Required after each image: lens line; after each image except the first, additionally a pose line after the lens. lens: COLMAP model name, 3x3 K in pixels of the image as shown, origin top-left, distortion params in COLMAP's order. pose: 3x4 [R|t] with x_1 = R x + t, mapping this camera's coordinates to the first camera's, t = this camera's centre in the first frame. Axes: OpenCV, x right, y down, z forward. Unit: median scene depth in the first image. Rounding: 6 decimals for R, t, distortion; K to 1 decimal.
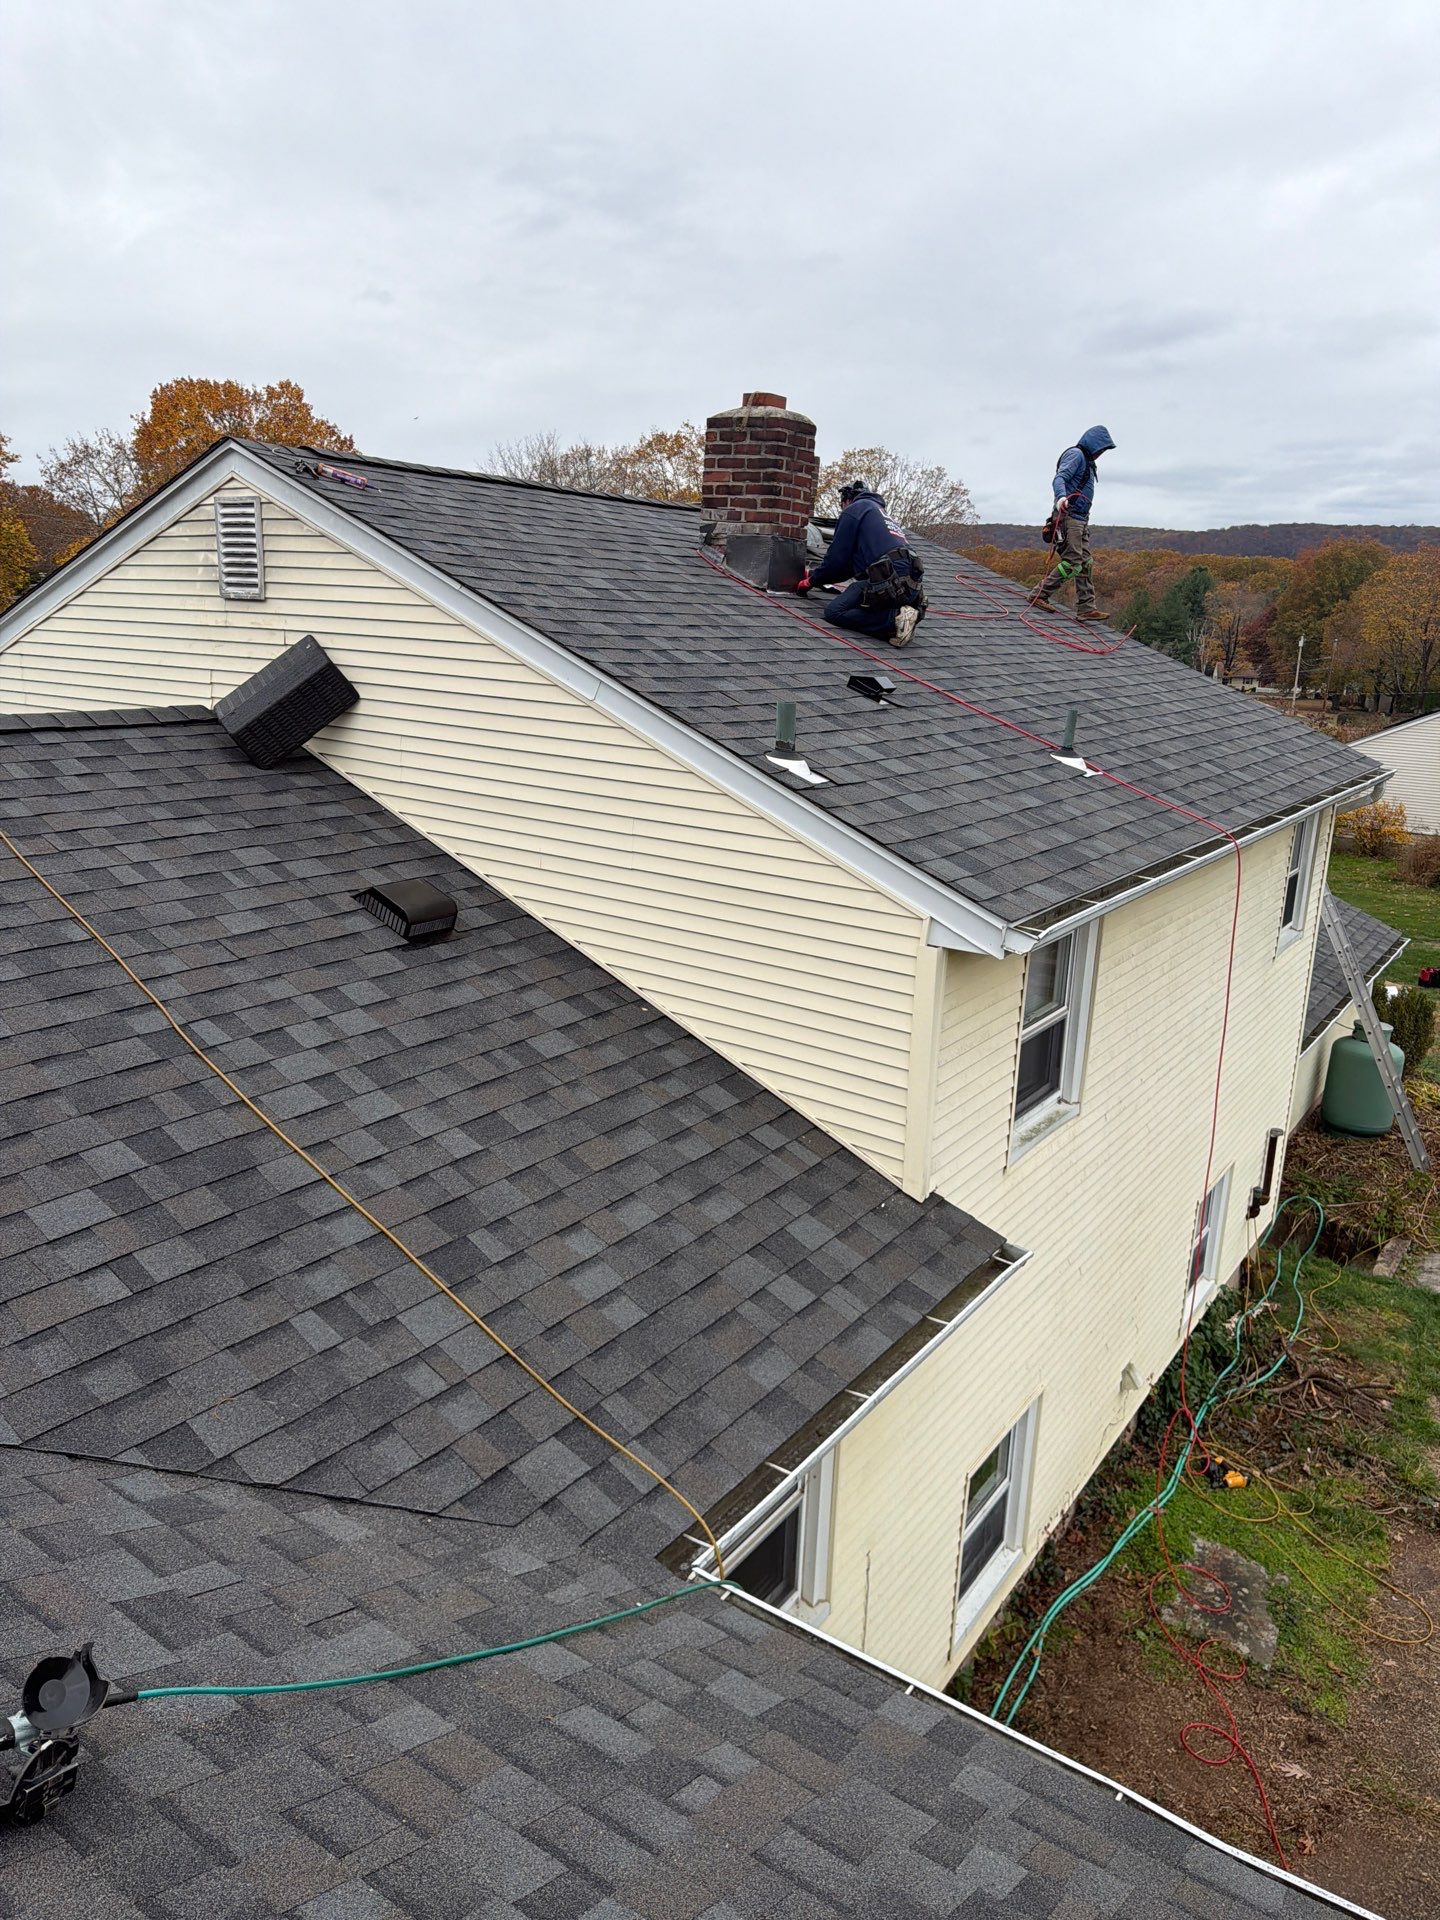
lens RADIAL K [[1368.2, 0, 720.0], [0, 1368.2, 960.0], [0, 0, 1]] dist [0.118252, -0.155542]
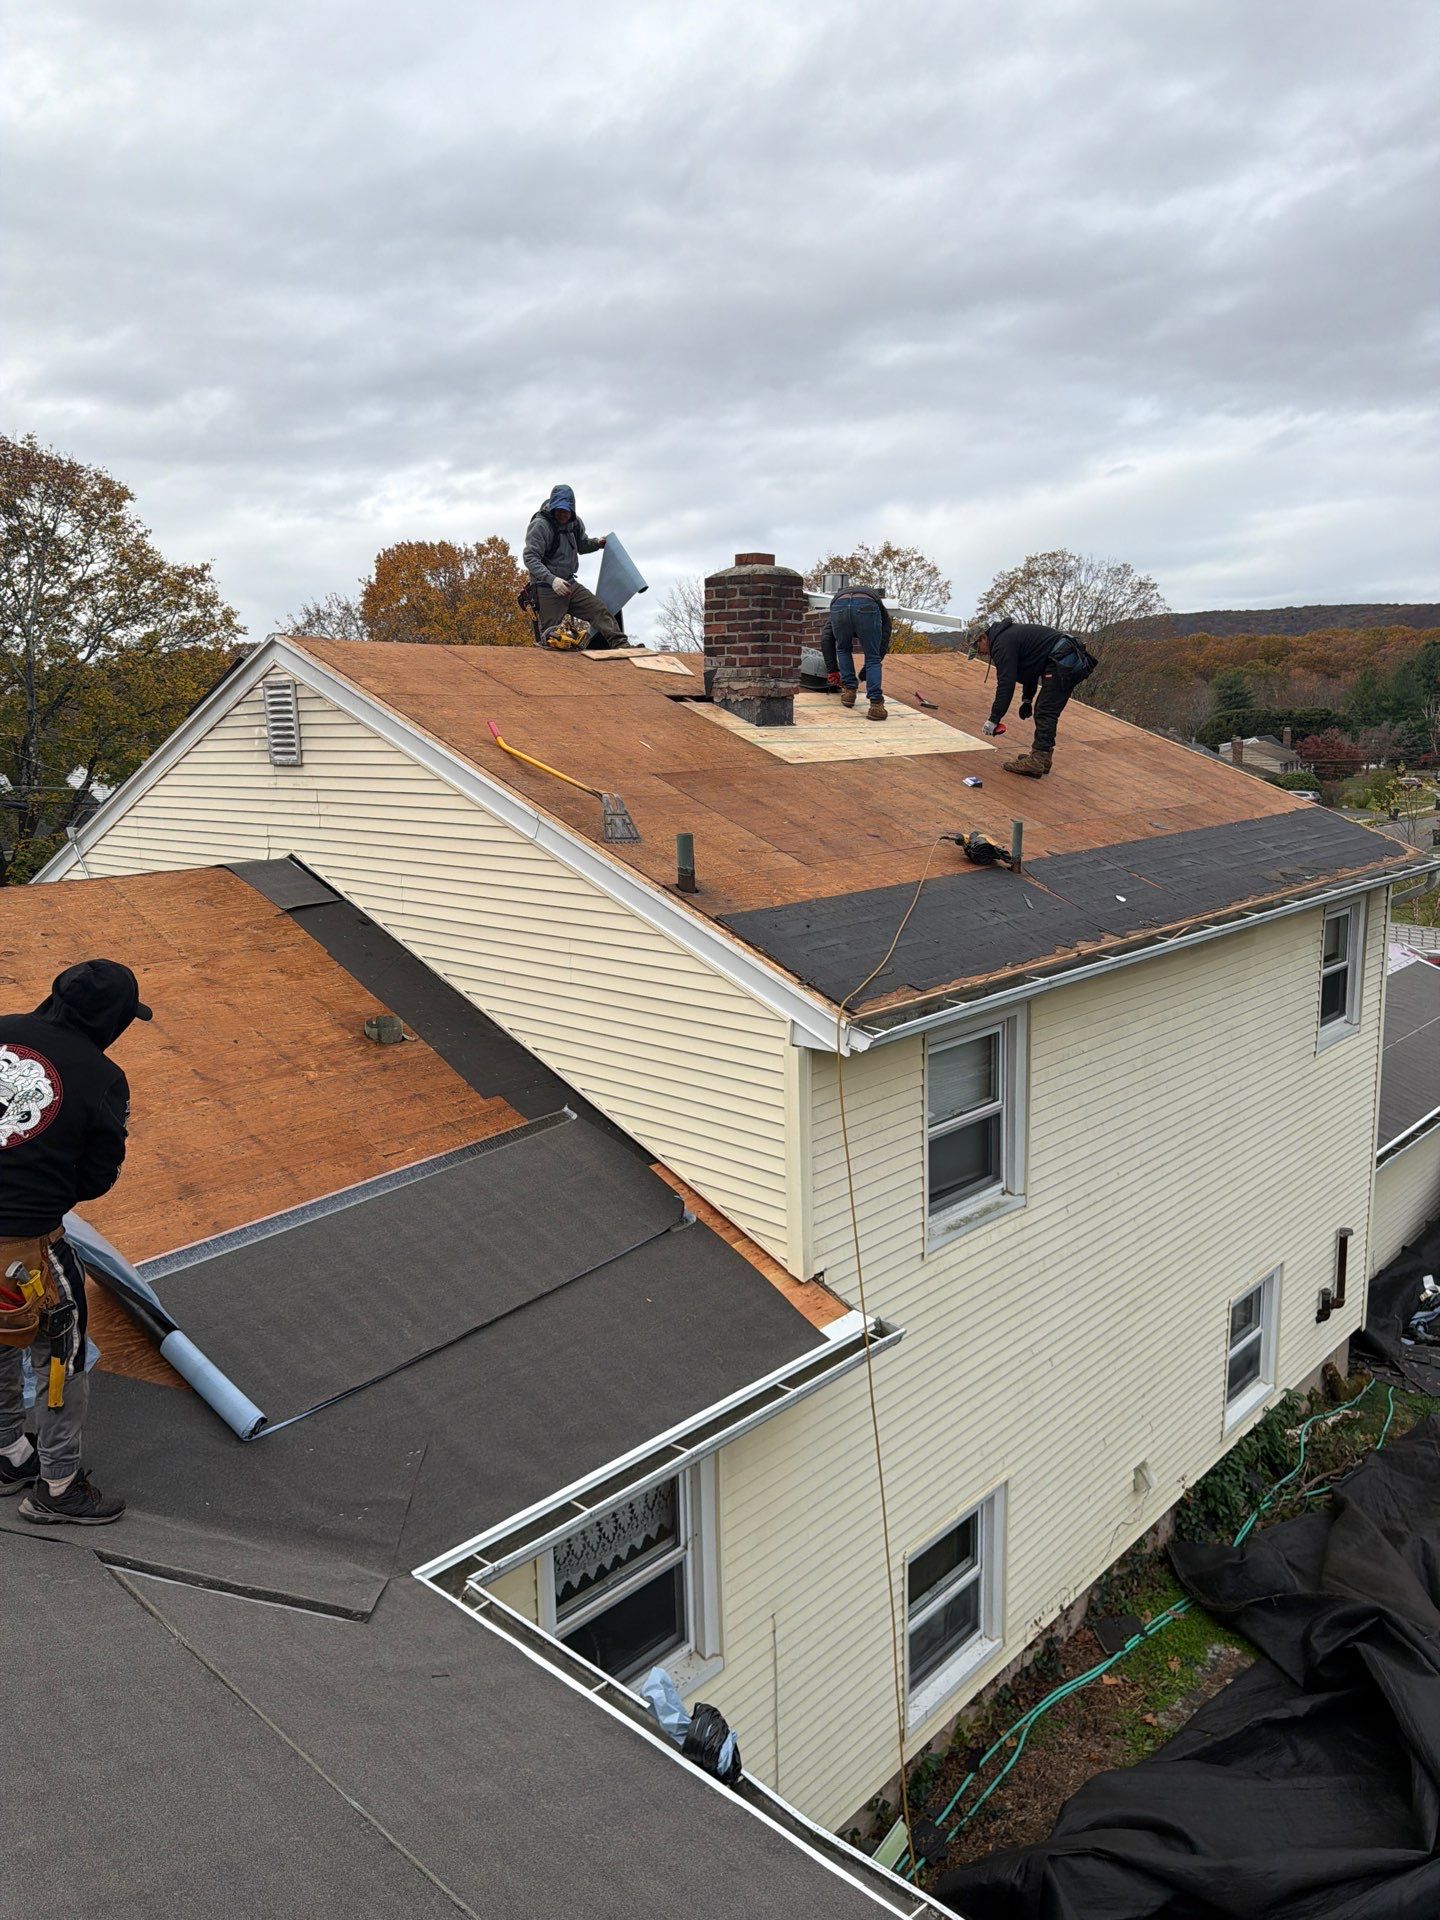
lens RADIAL K [[1378.2, 0, 720.0], [0, 1378.2, 960.0], [0, 0, 1]] dist [0.129691, -0.162673]
pose [[0.986515, -0.031190, -0.160674, 0.174306], [0.018613, 0.996685, -0.079193, 0.004550], [0.162611, 0.075135, 0.983825, -0.076398]]
